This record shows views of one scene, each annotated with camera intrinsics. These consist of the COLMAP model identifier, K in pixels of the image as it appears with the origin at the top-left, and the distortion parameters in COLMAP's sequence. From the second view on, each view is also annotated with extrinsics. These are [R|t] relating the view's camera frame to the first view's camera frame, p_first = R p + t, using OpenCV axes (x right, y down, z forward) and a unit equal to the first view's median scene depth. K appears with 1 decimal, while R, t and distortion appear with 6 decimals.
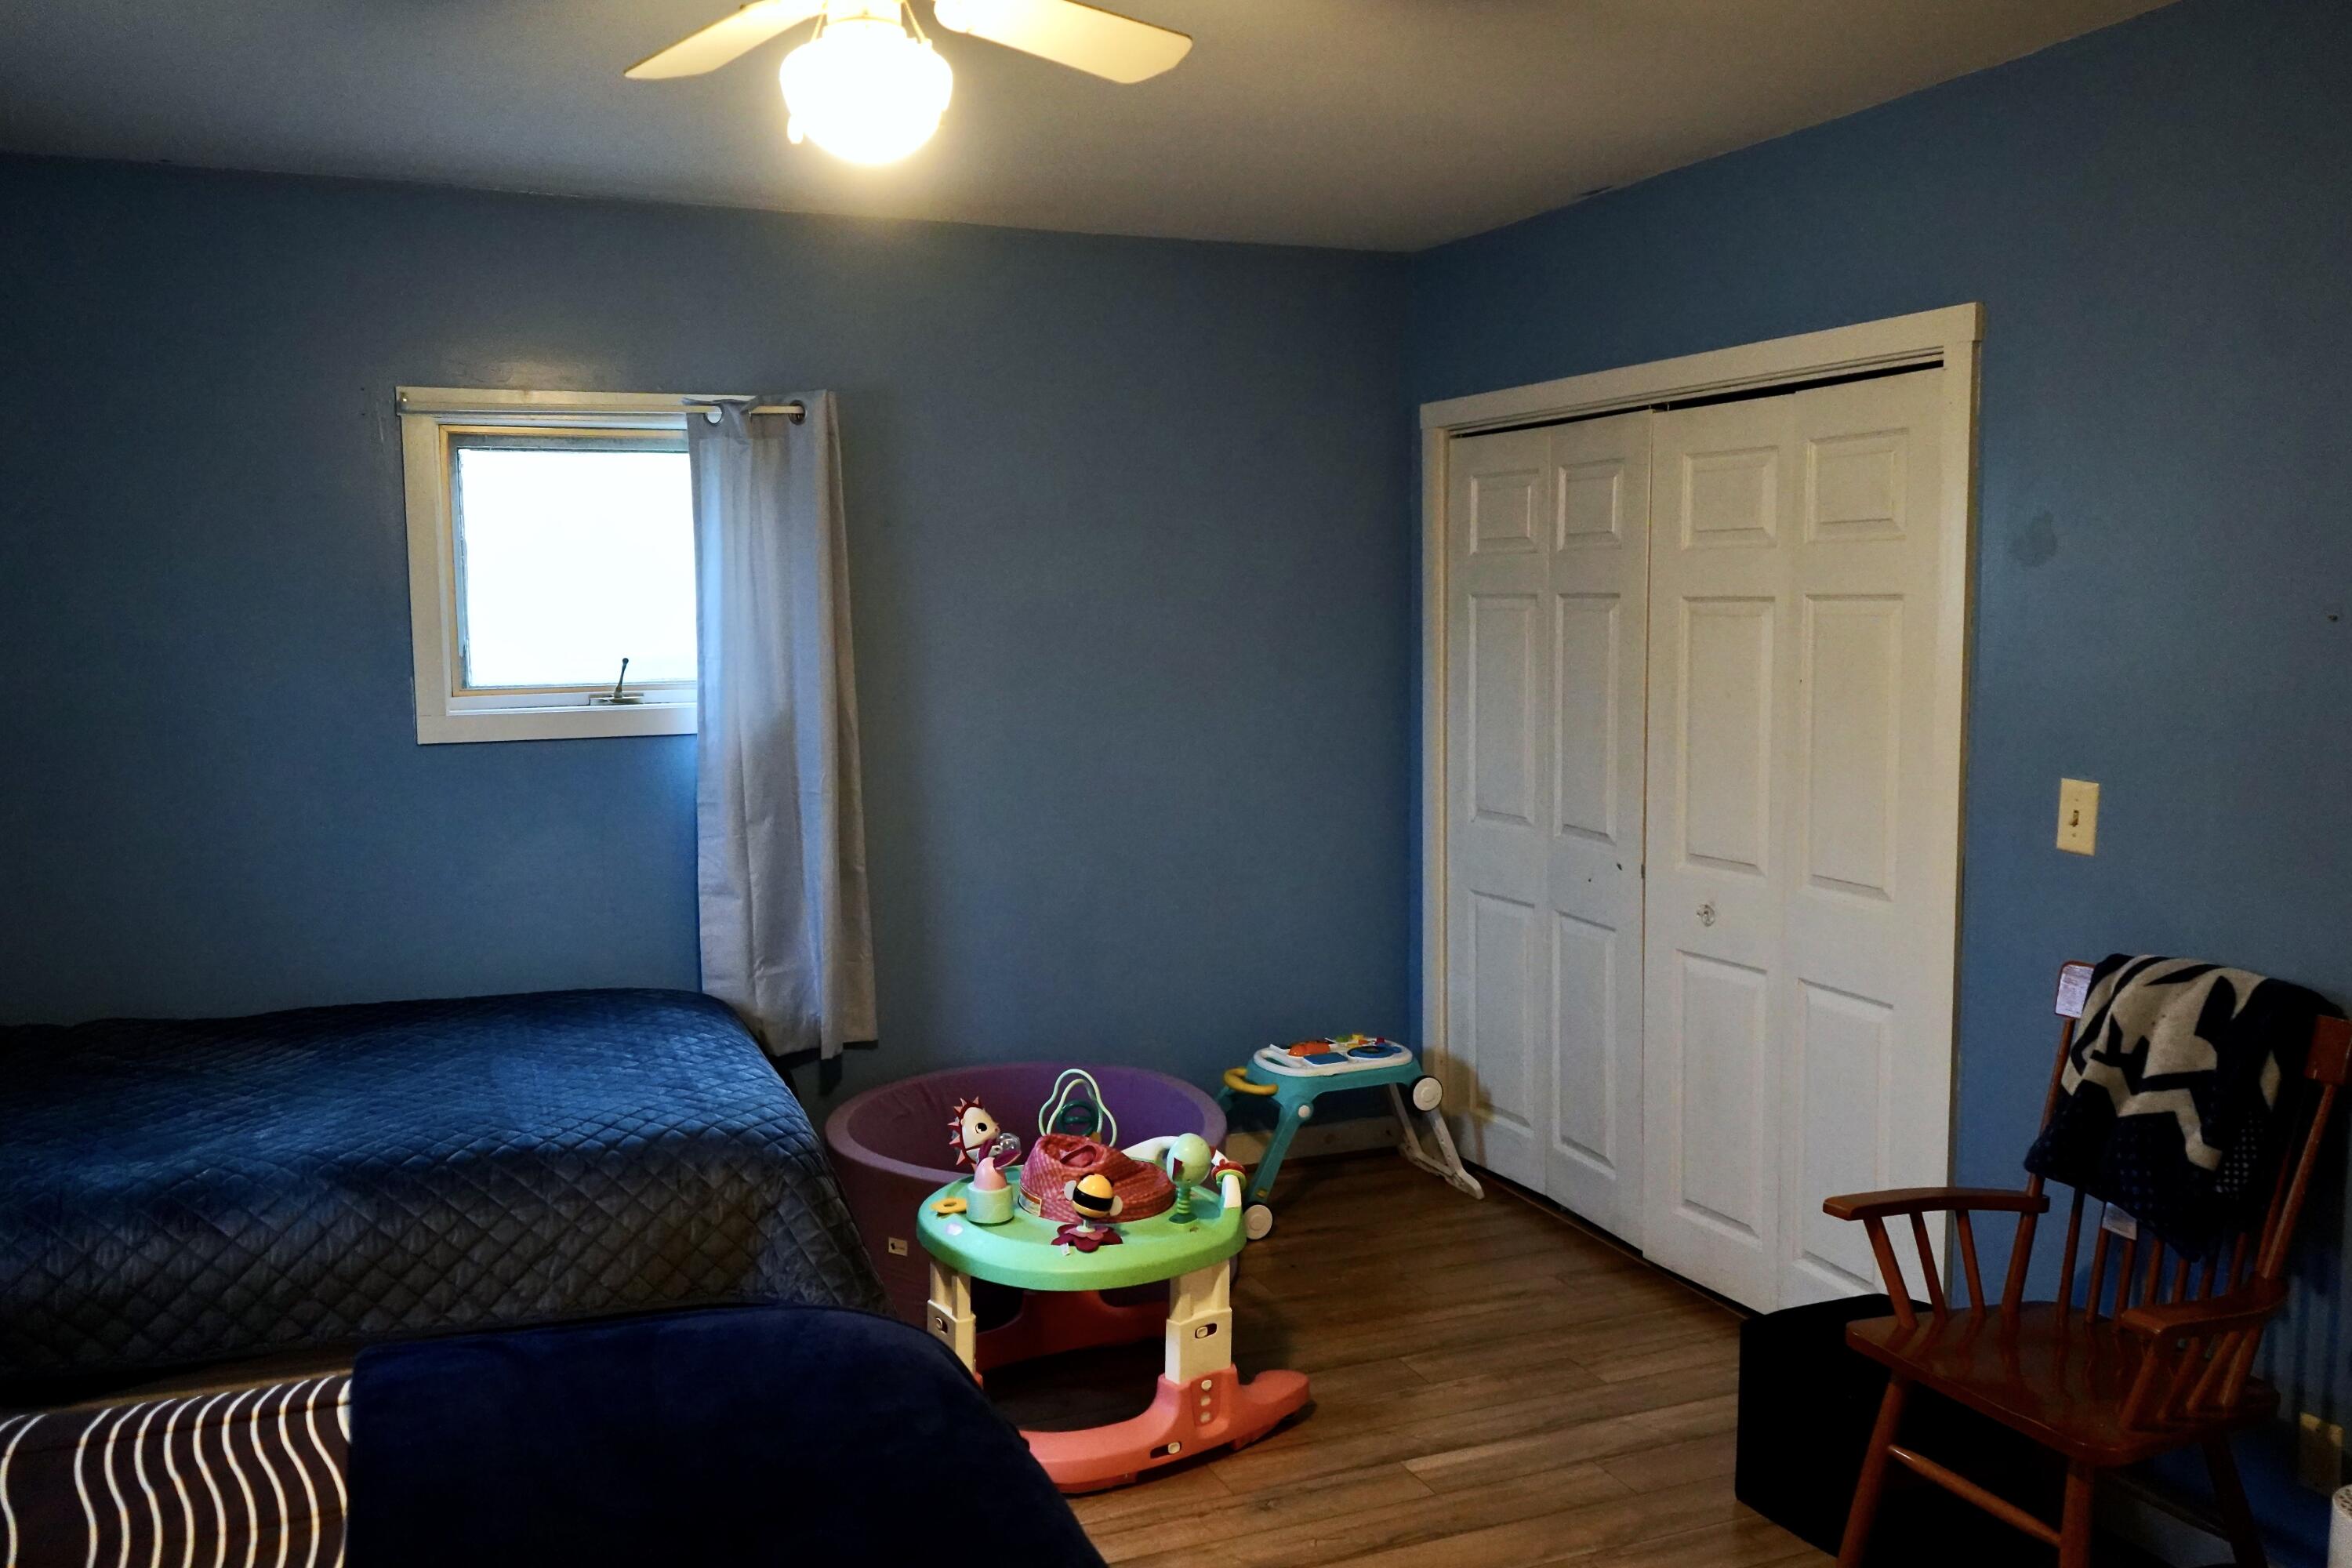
lens RADIAL K [[1970.5, 0, 1176.0], [0, 1970.5, 784.0], [0, 0, 1]] dist [-0.010599, -0.011262]
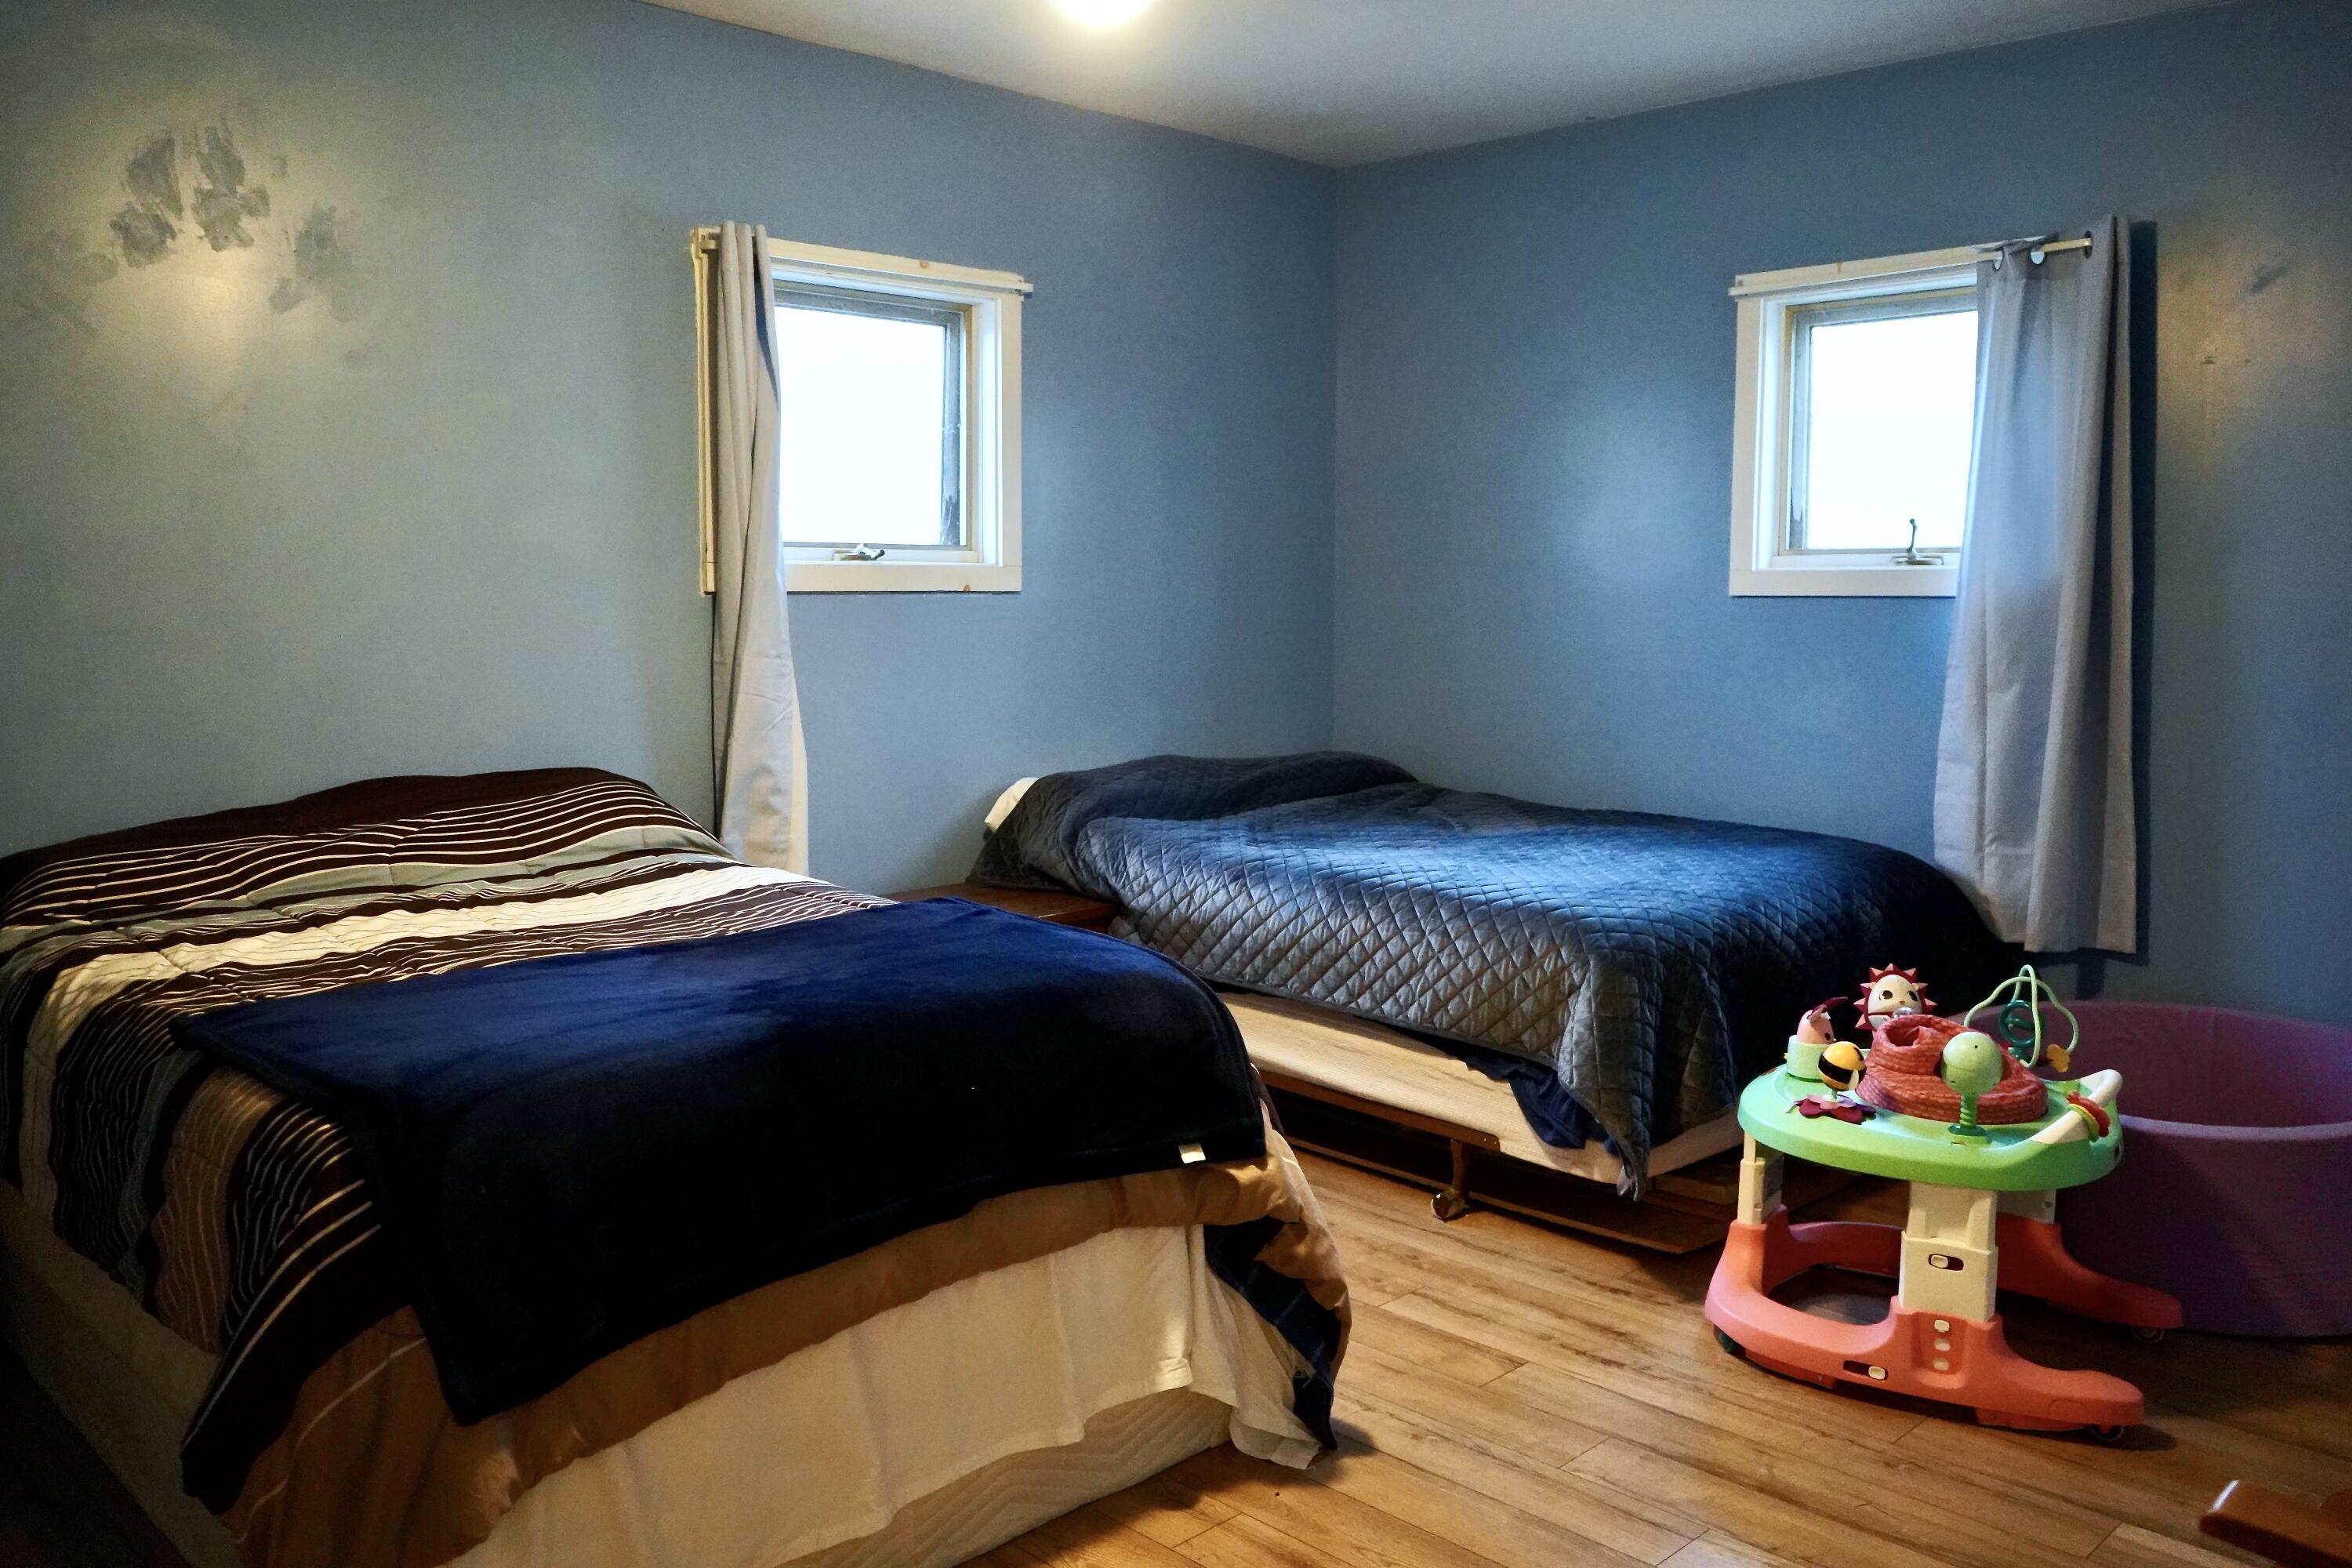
lens RADIAL K [[1895.4, 0, 1176.0], [0, 1895.4, 784.0], [0, 0, 1]] dist [0.000253, 0.004850]
pose [[0.362028, 0.103666, -0.926385, 0.628573], [-0.097501, 0.992557, 0.072968, 0.046475], [0.927054, 0.063907, 0.369441, 0.378696]]
